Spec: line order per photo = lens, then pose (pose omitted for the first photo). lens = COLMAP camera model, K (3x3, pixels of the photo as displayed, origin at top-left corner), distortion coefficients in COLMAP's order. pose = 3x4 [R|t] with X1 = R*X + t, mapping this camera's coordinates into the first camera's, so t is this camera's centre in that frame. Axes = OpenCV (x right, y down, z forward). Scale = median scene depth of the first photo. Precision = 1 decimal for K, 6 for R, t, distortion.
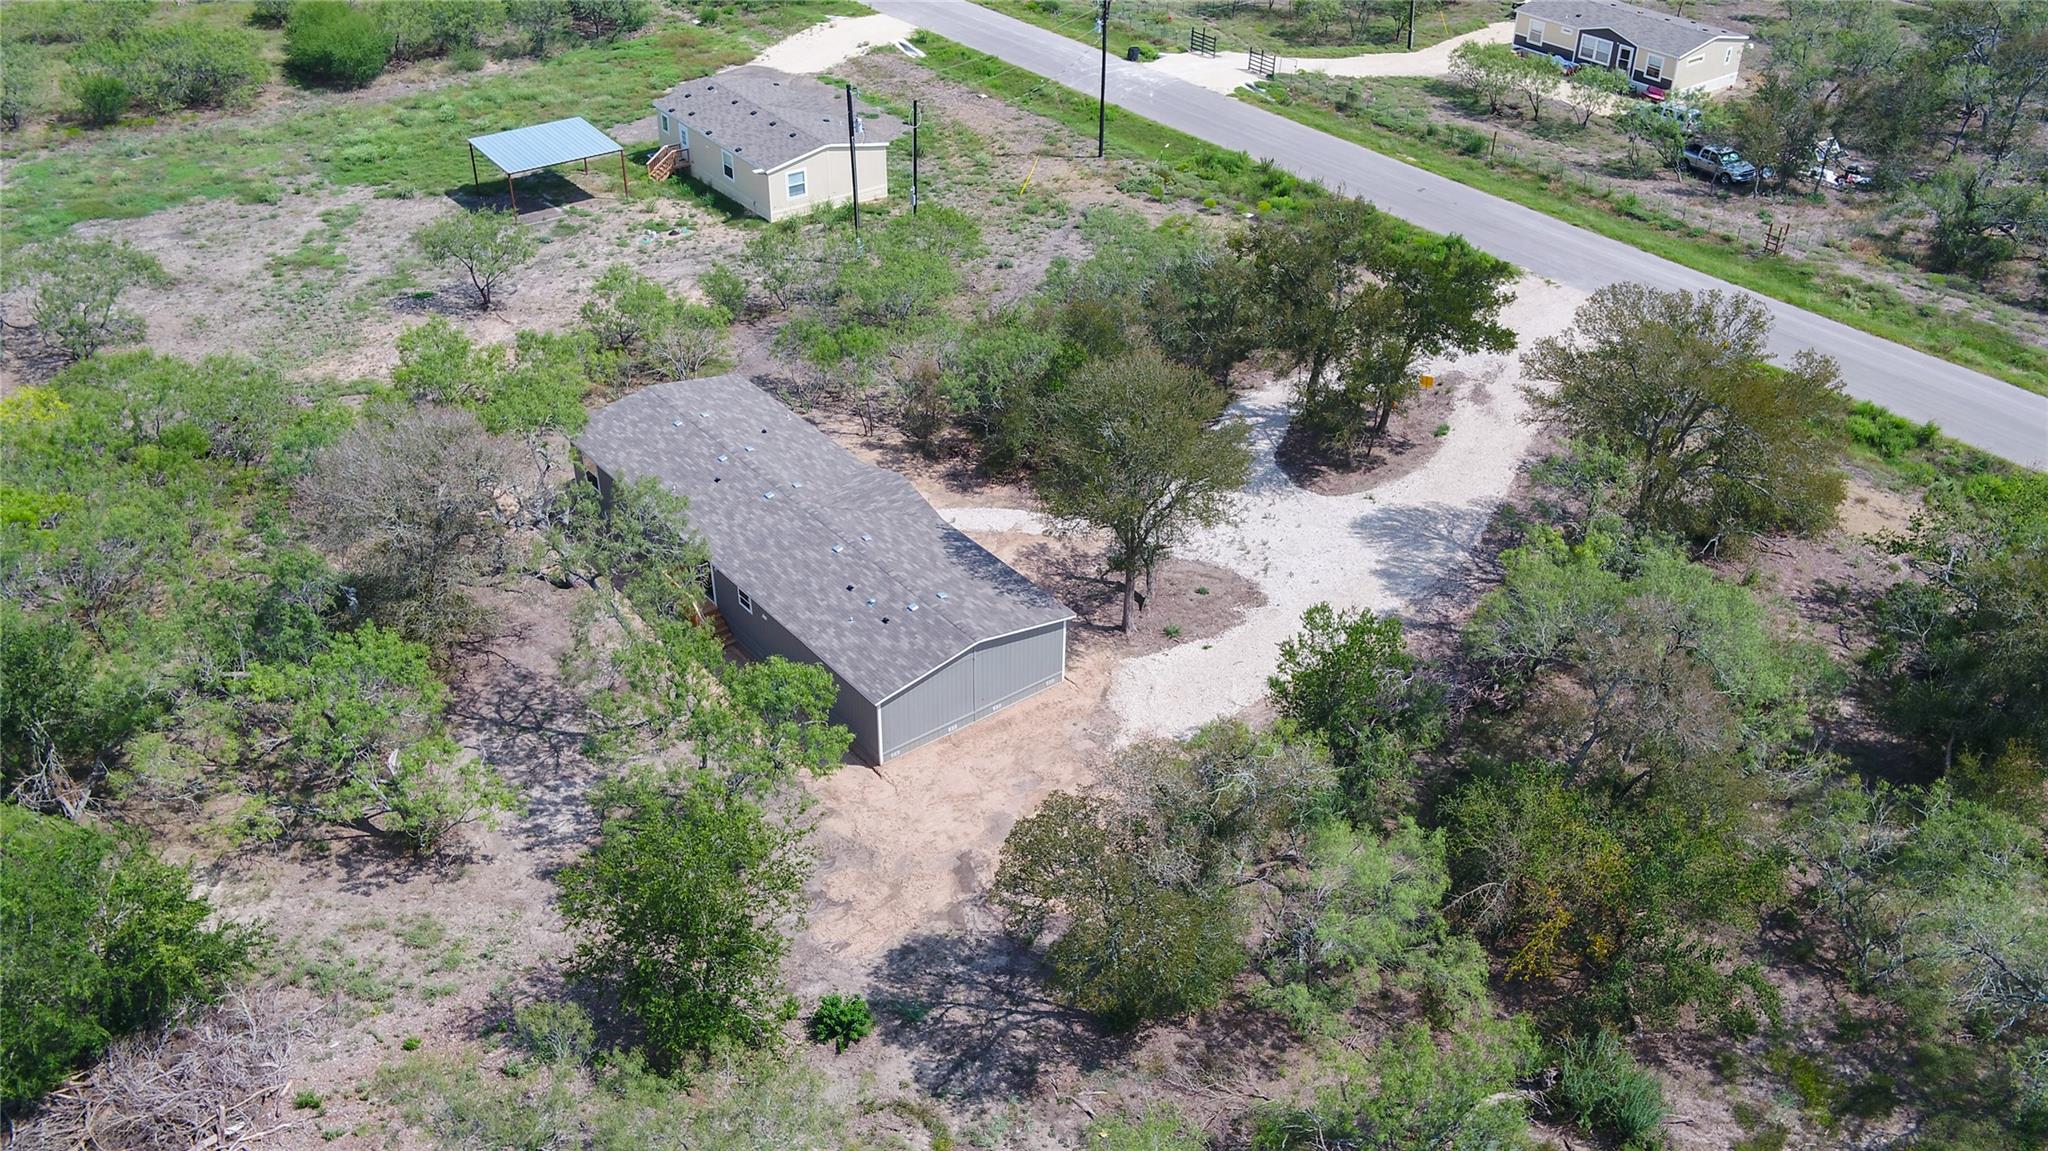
lens RADIAL K [[1886.8, 0, 1024.0], [0, 1886.8, 575.5], [0, 0, 1]] dist [-0.000312, 0.008949]
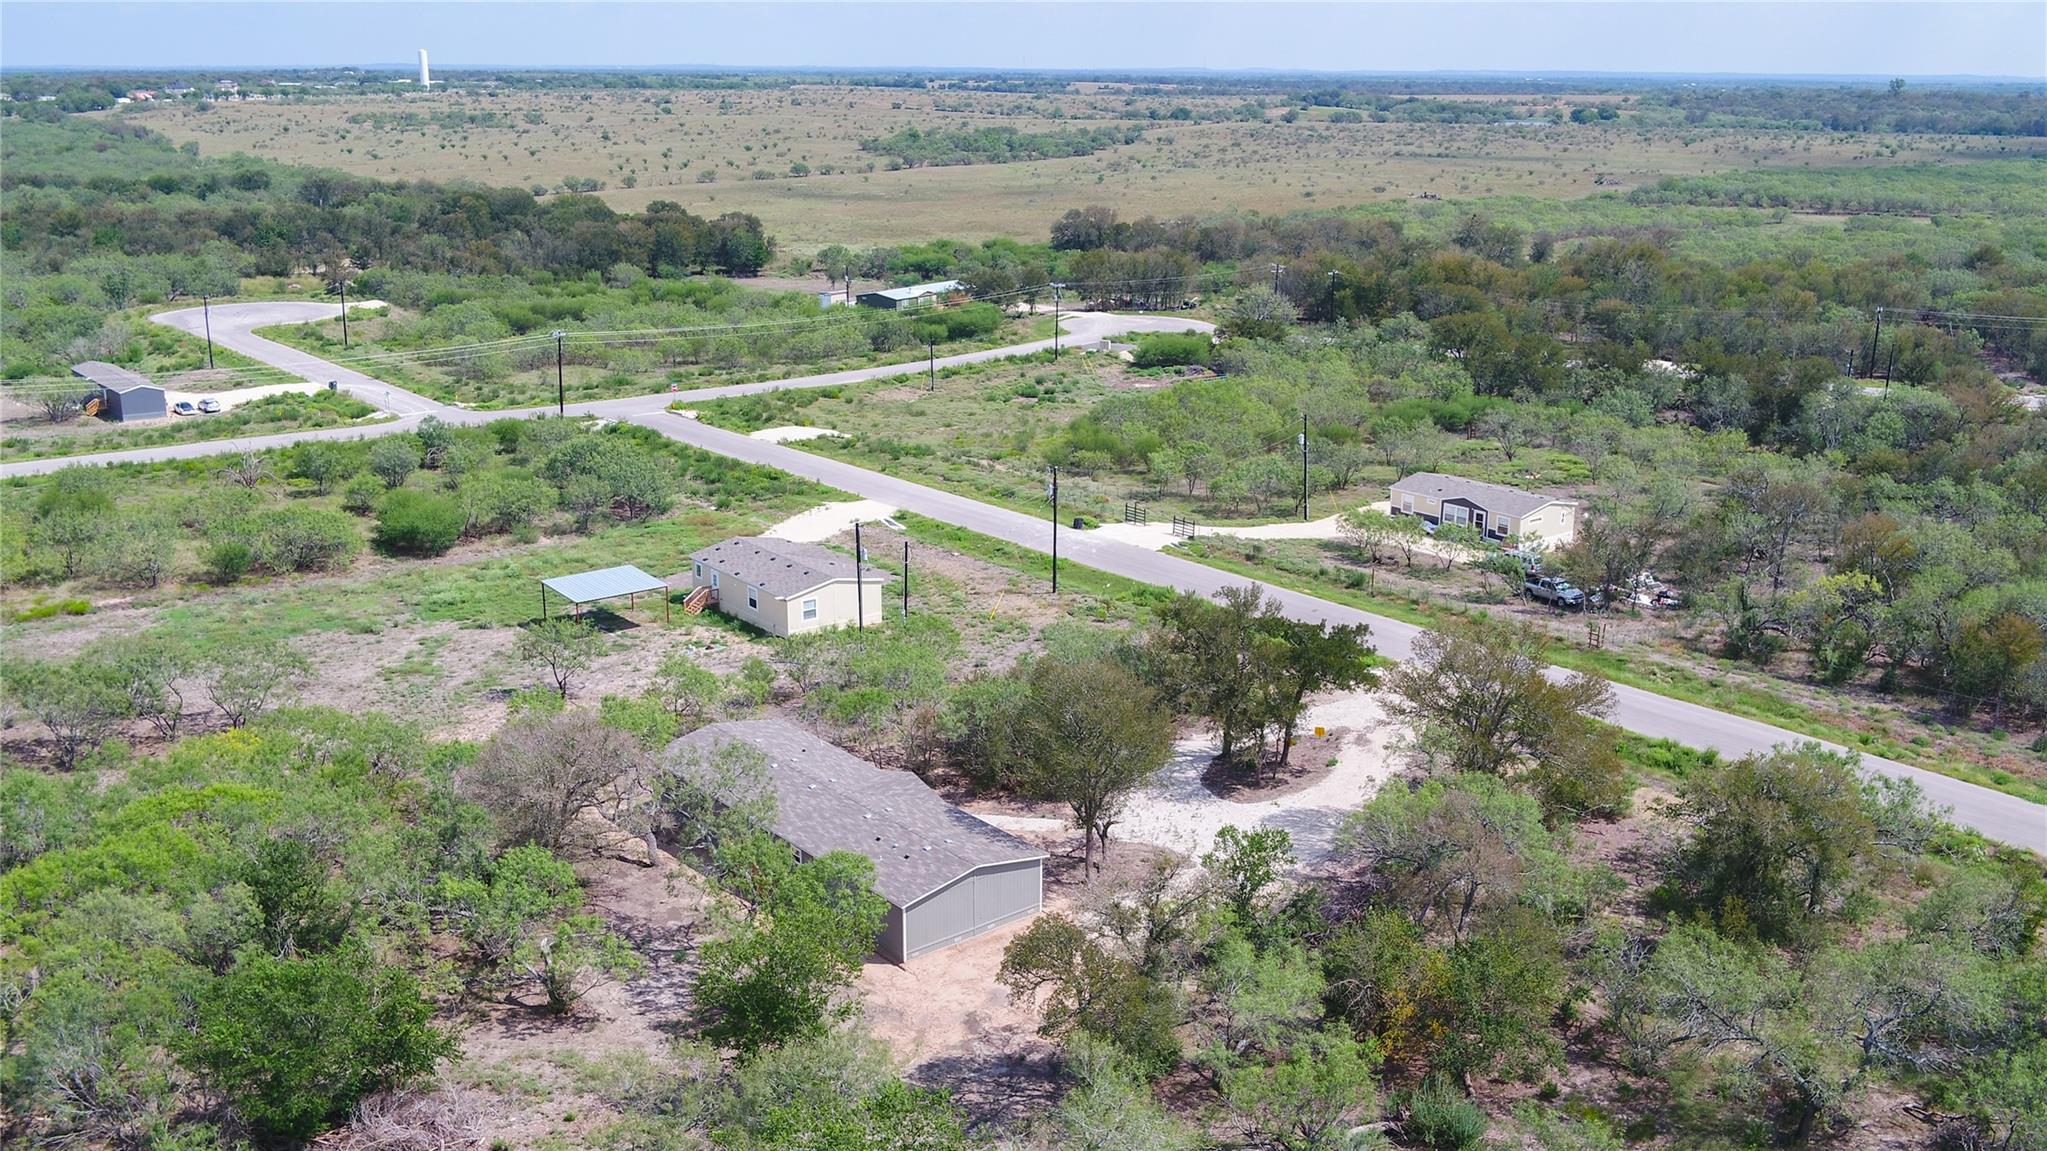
lens RADIAL K [[1885.9, 0, 1023.5], [0, 1885.9, 575.5], [0, 0, 1]] dist [-0.000312, 0.008949]
pose [[0.999511, -0.013250, 0.028335, -0.015034], [0.020717, 0.959106, -0.282288, 0.120583], [-0.023436, 0.282737, 0.958911, -0.189226]]
